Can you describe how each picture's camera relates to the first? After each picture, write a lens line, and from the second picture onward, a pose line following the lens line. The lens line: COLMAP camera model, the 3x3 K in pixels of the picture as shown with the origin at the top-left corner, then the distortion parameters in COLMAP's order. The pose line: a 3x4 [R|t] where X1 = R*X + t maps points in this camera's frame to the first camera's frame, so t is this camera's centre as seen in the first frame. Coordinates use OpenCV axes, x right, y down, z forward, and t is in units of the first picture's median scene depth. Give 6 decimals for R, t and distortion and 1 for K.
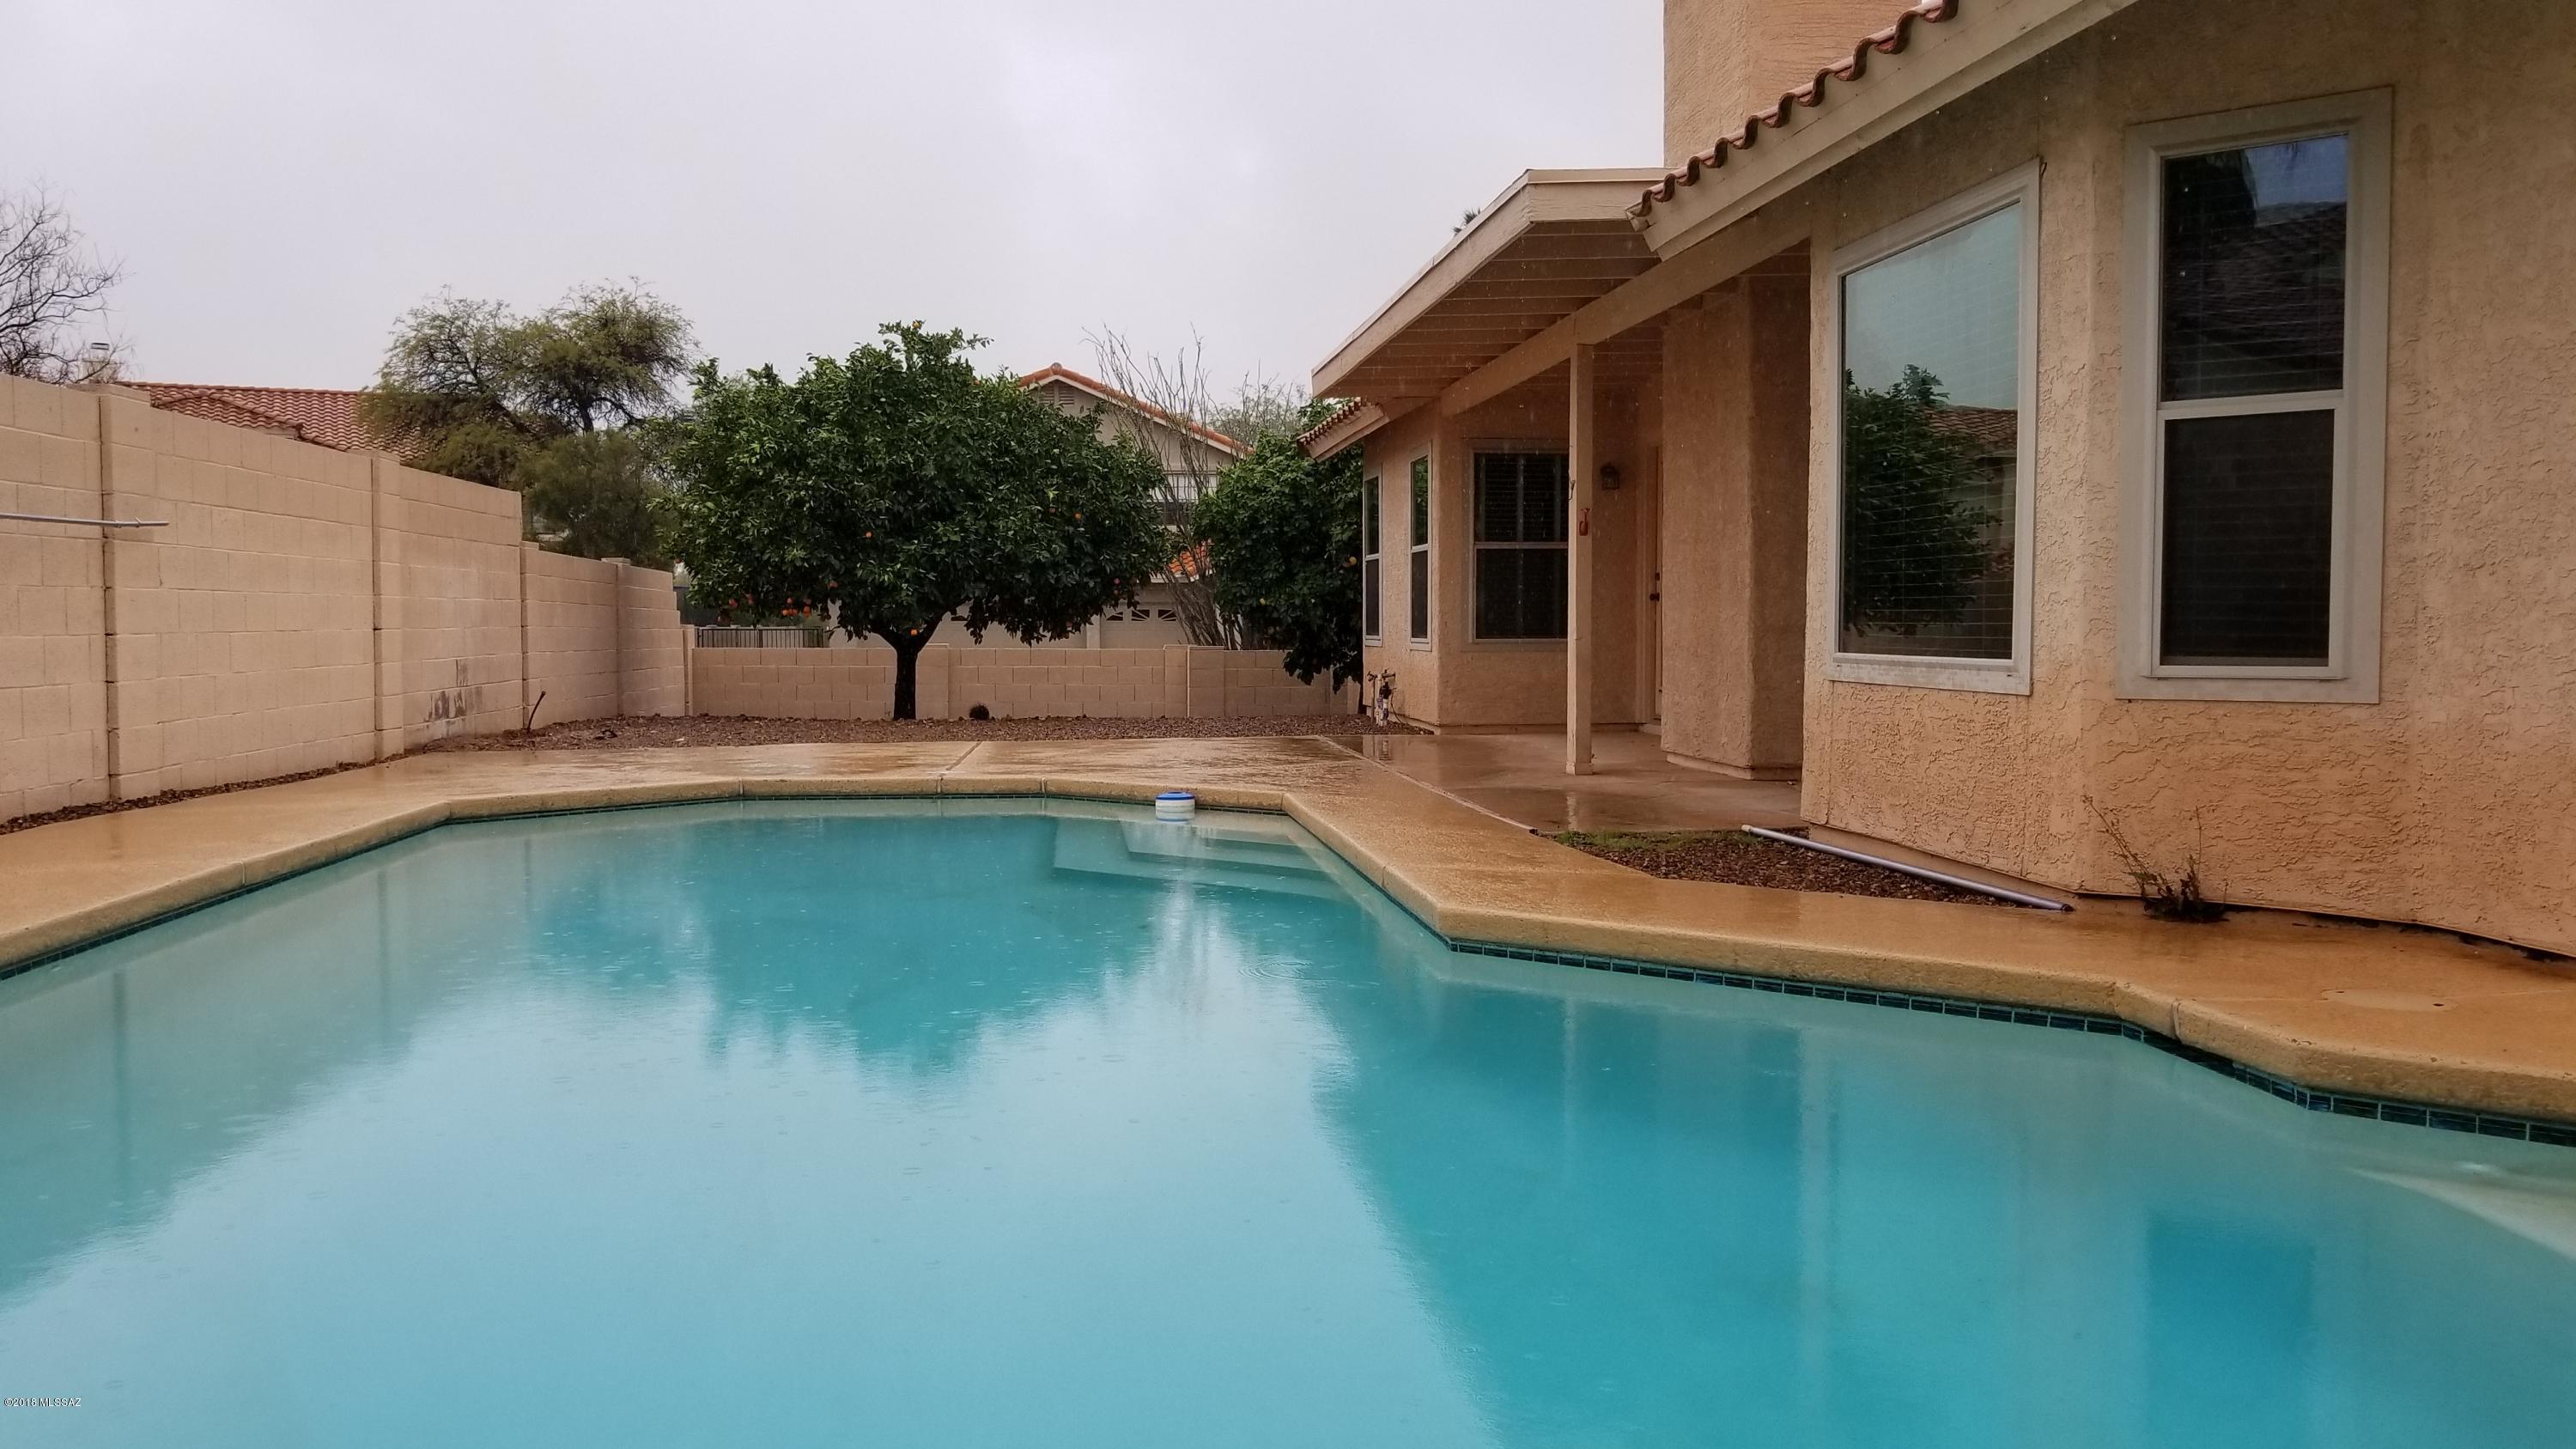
lens RADIAL K [[2031.8, 0, 1274.7], [0, 2031.8, 722.8], [0, 0, 1]] dist [-0.004468, -0.007308]
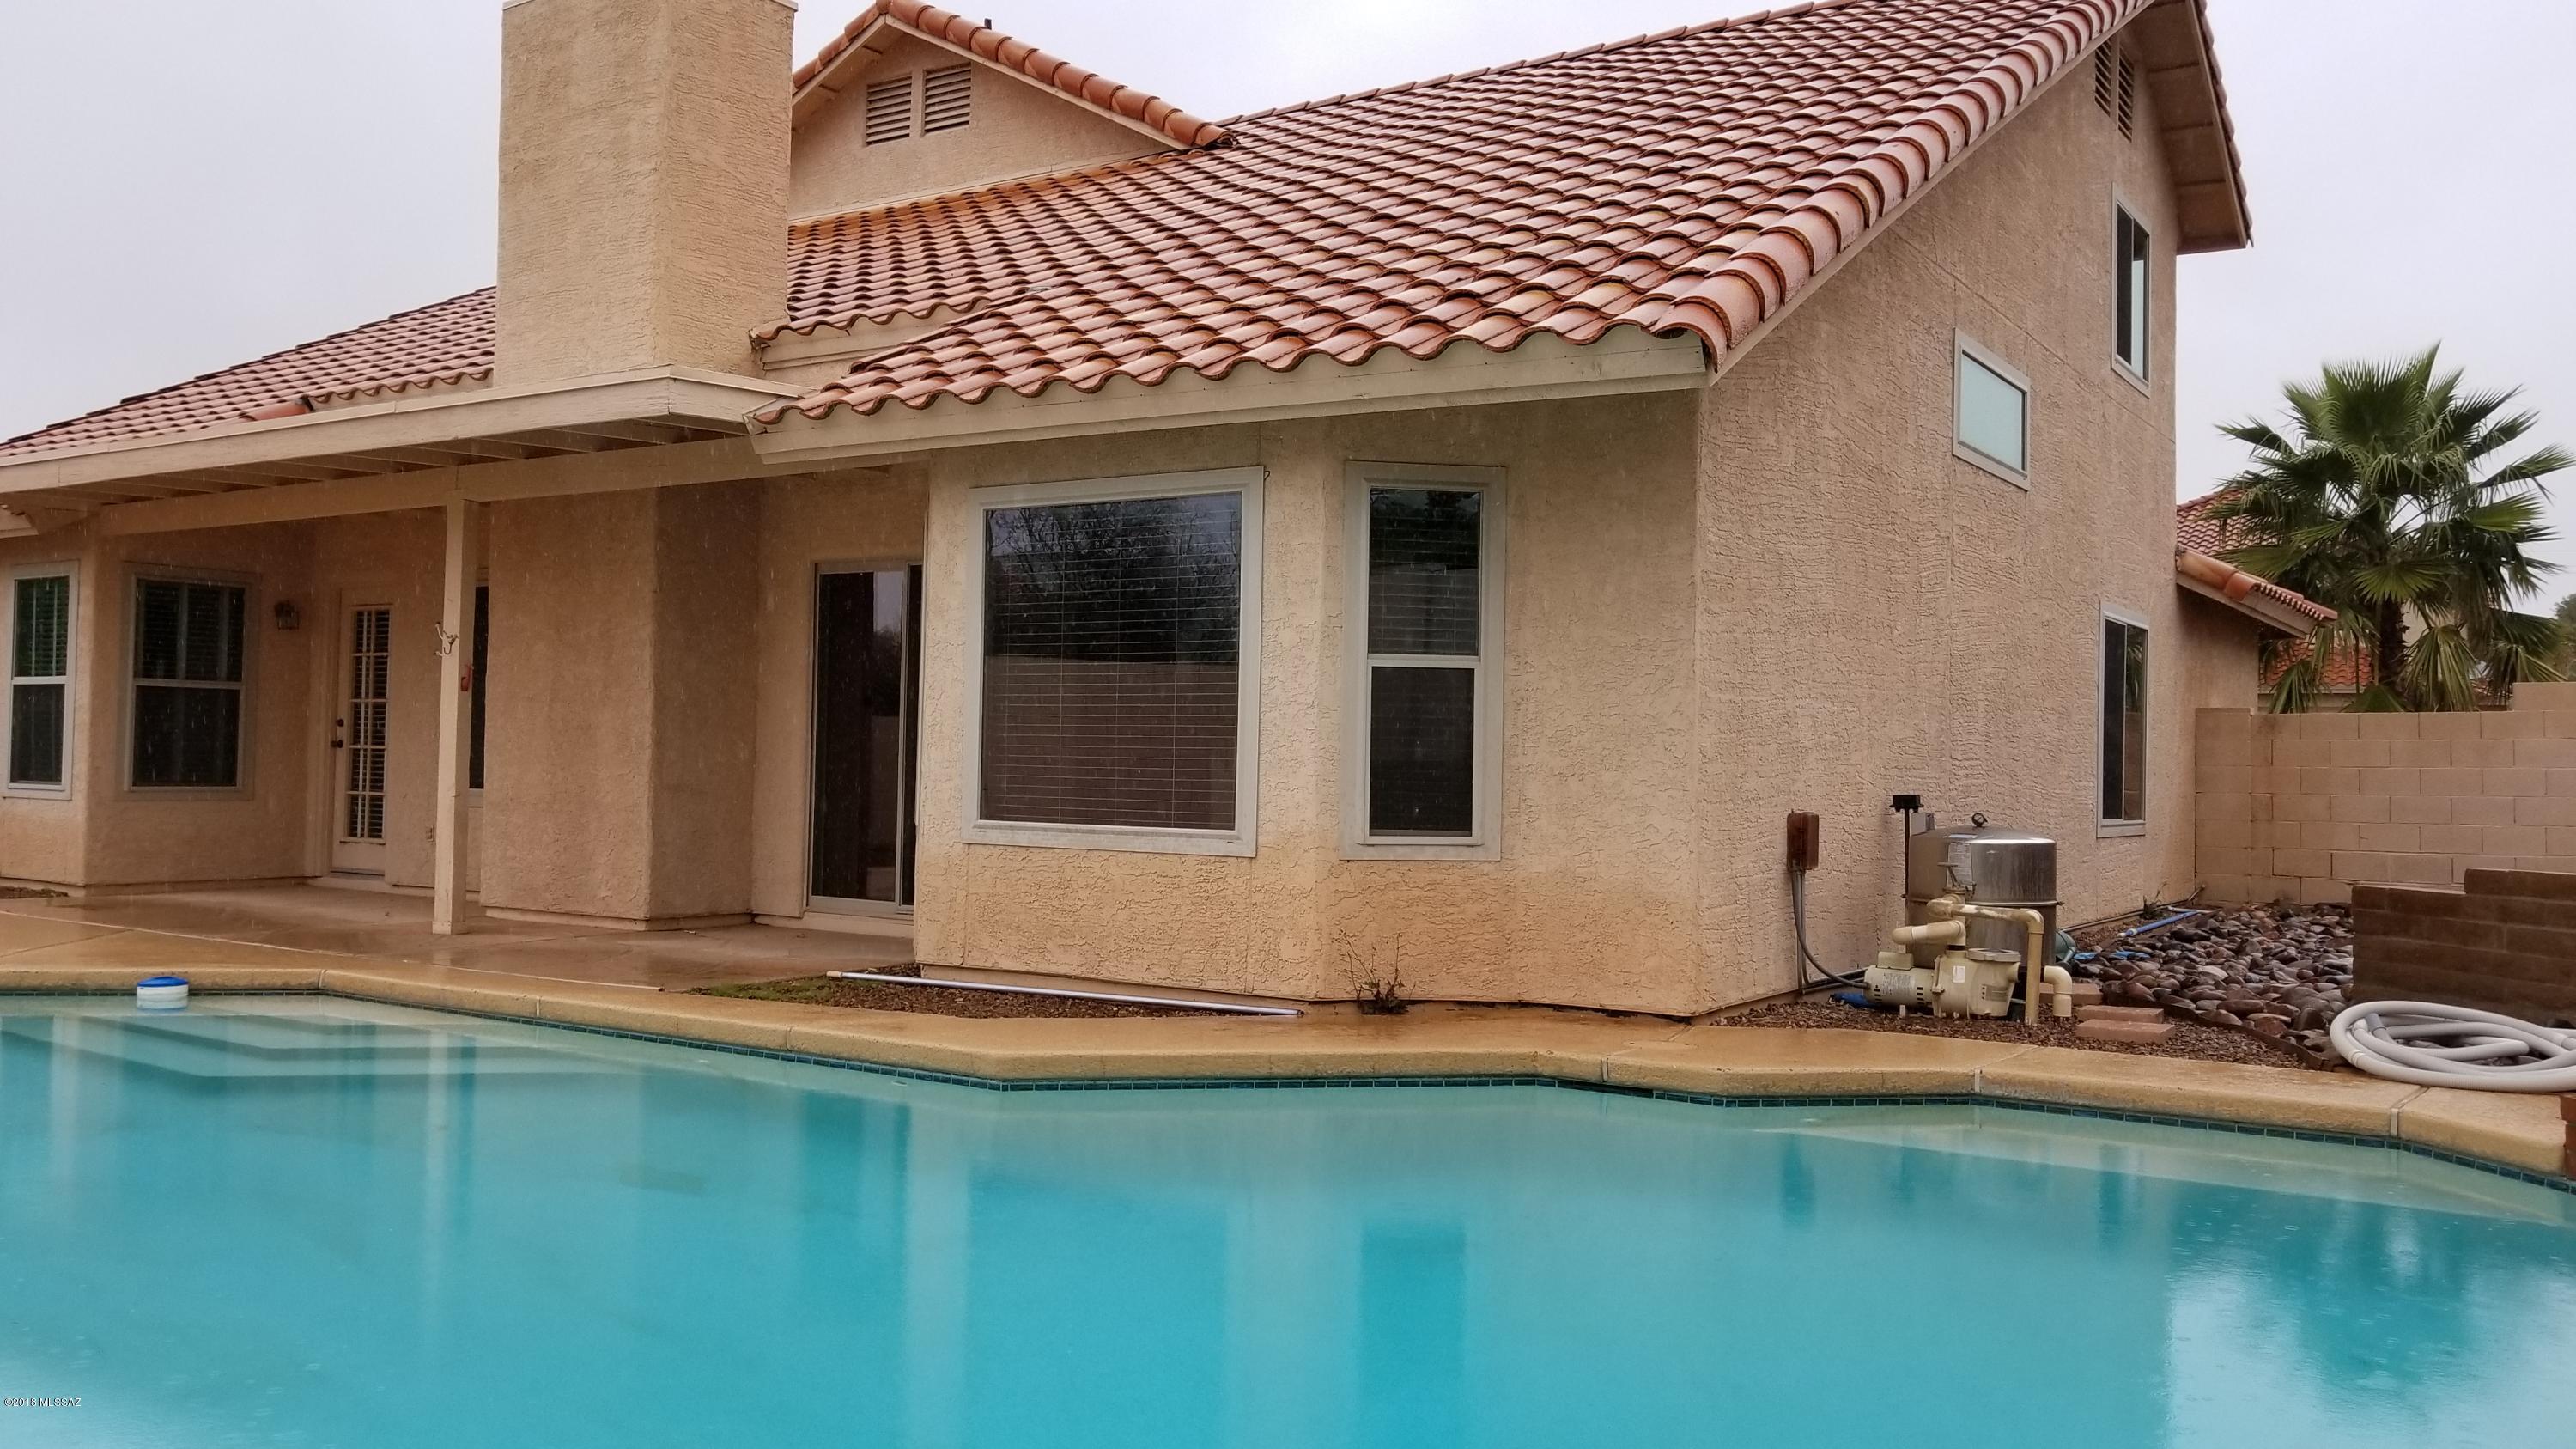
lens RADIAL K [[2031.8, 0, 1274.7], [0, 2031.8, 722.8], [0, 0, 1]] dist [-0.004468, -0.007308]
pose [[0.642952, 0.029547, 0.765336, -0.701622], [0.018922, 0.998338, -0.054438, -0.031064], [-0.765673, 0.049483, 0.641324, 0.125880]]
